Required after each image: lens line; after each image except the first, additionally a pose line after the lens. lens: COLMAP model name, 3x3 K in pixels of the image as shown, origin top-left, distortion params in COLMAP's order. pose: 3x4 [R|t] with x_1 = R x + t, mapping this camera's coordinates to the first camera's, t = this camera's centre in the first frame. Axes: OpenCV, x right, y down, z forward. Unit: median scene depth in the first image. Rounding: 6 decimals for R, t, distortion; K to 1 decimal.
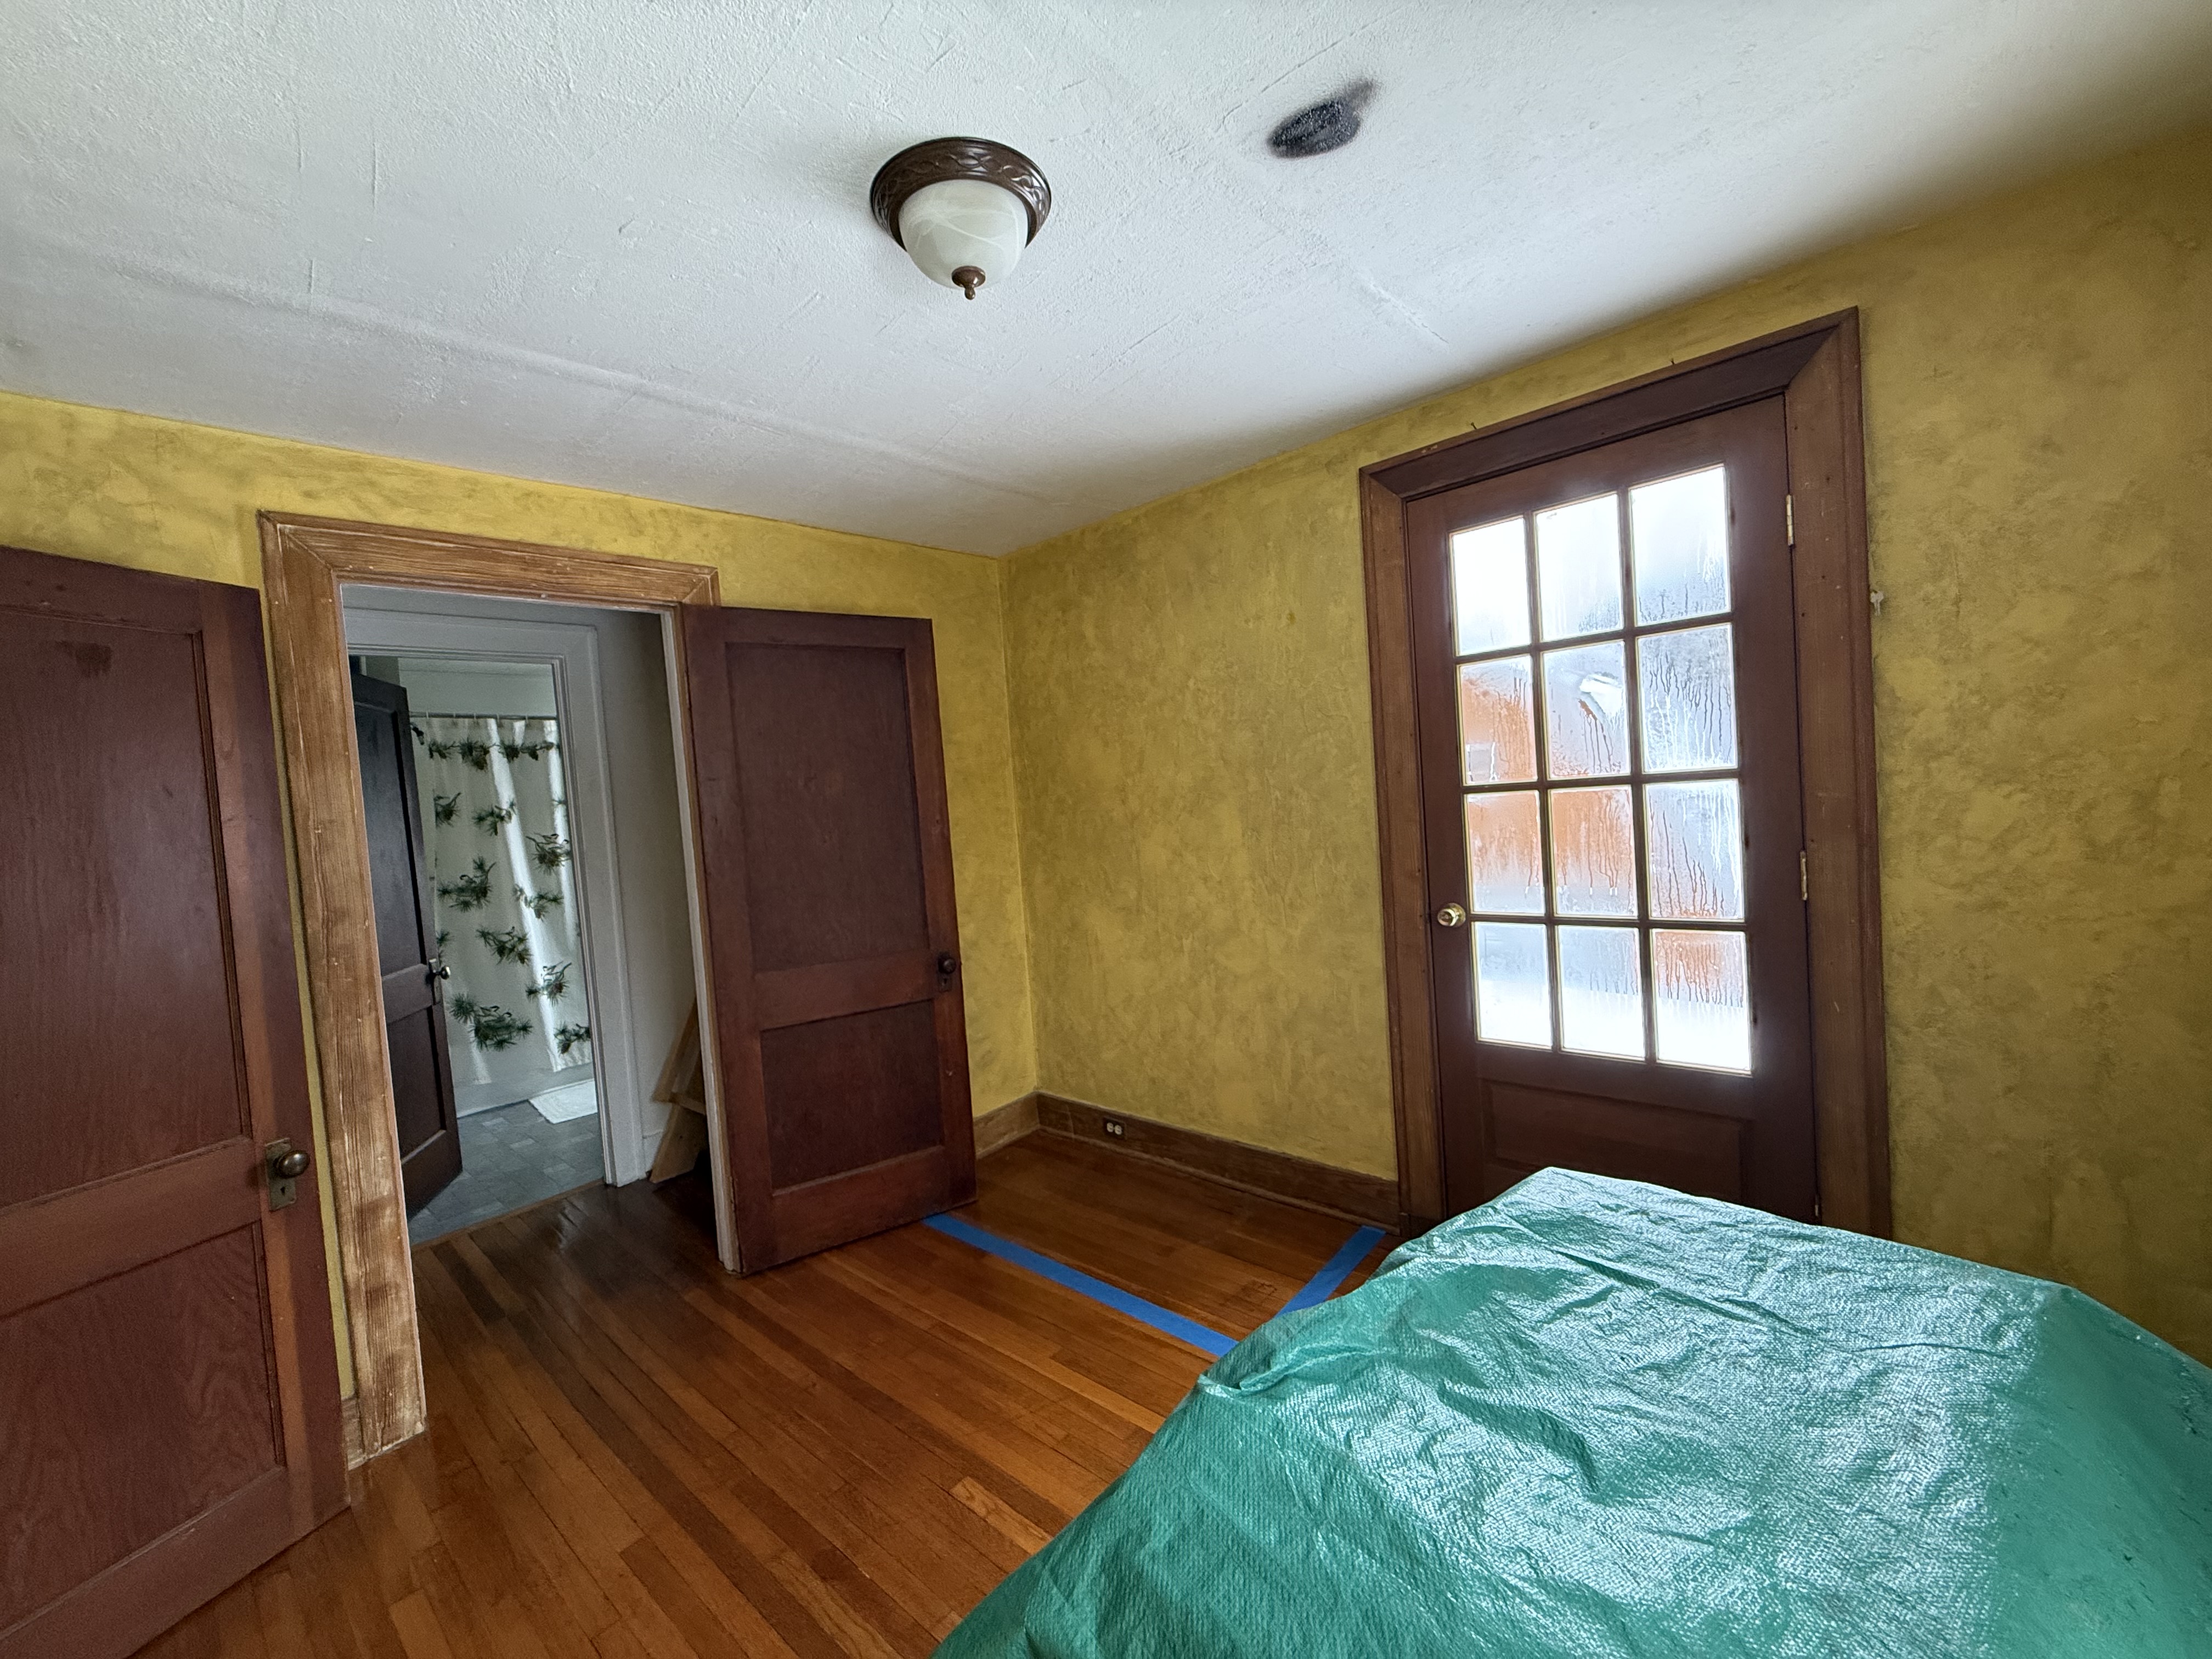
lens RADIAL K [[876.4, 0, 1102.3], [0, 876.4, 832.5], [0, 0, 1]] dist [-0.001100, 0.000150]
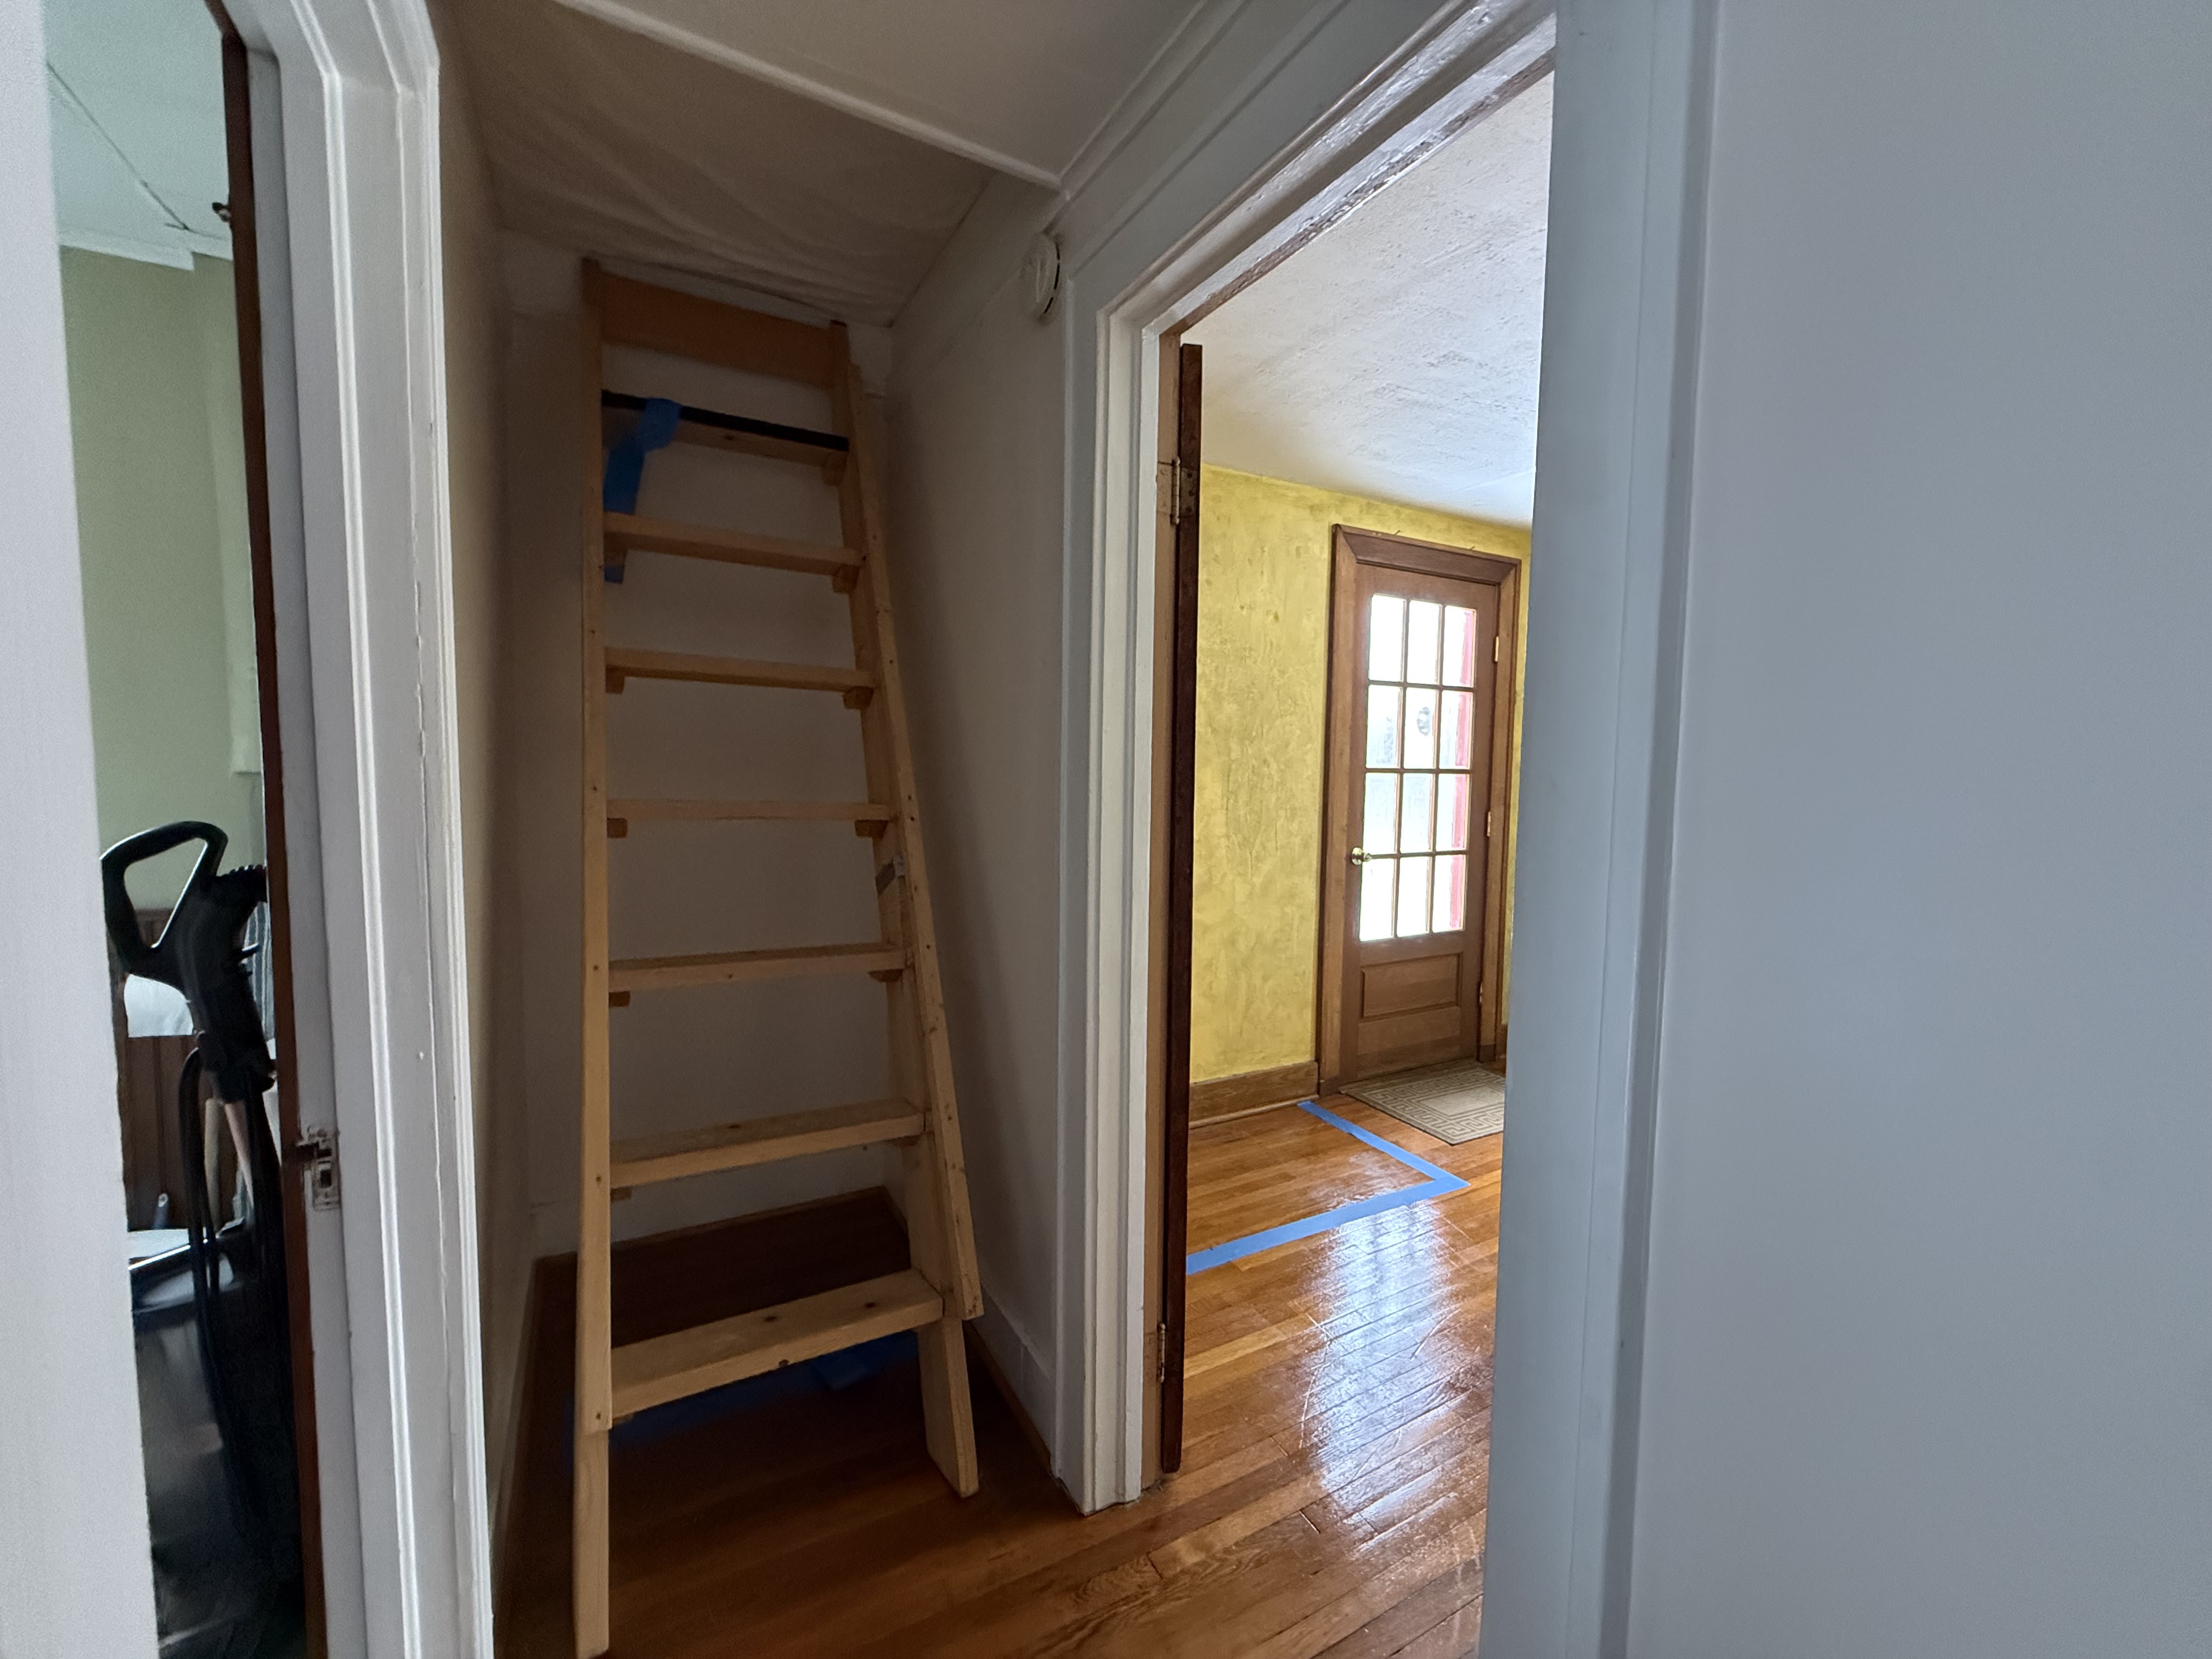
lens RADIAL K [[876.4, 0, 1102.3], [0, 876.4, 832.5], [0, 0, 1]] dist [-0.001100, 0.000150]
pose [[0.331486, 0.013797, 0.943359, -0.994134], [0.002873, 0.999874, -0.015633, 0.068756], [-0.943456, 0.007893, 0.331404, 0.828260]]
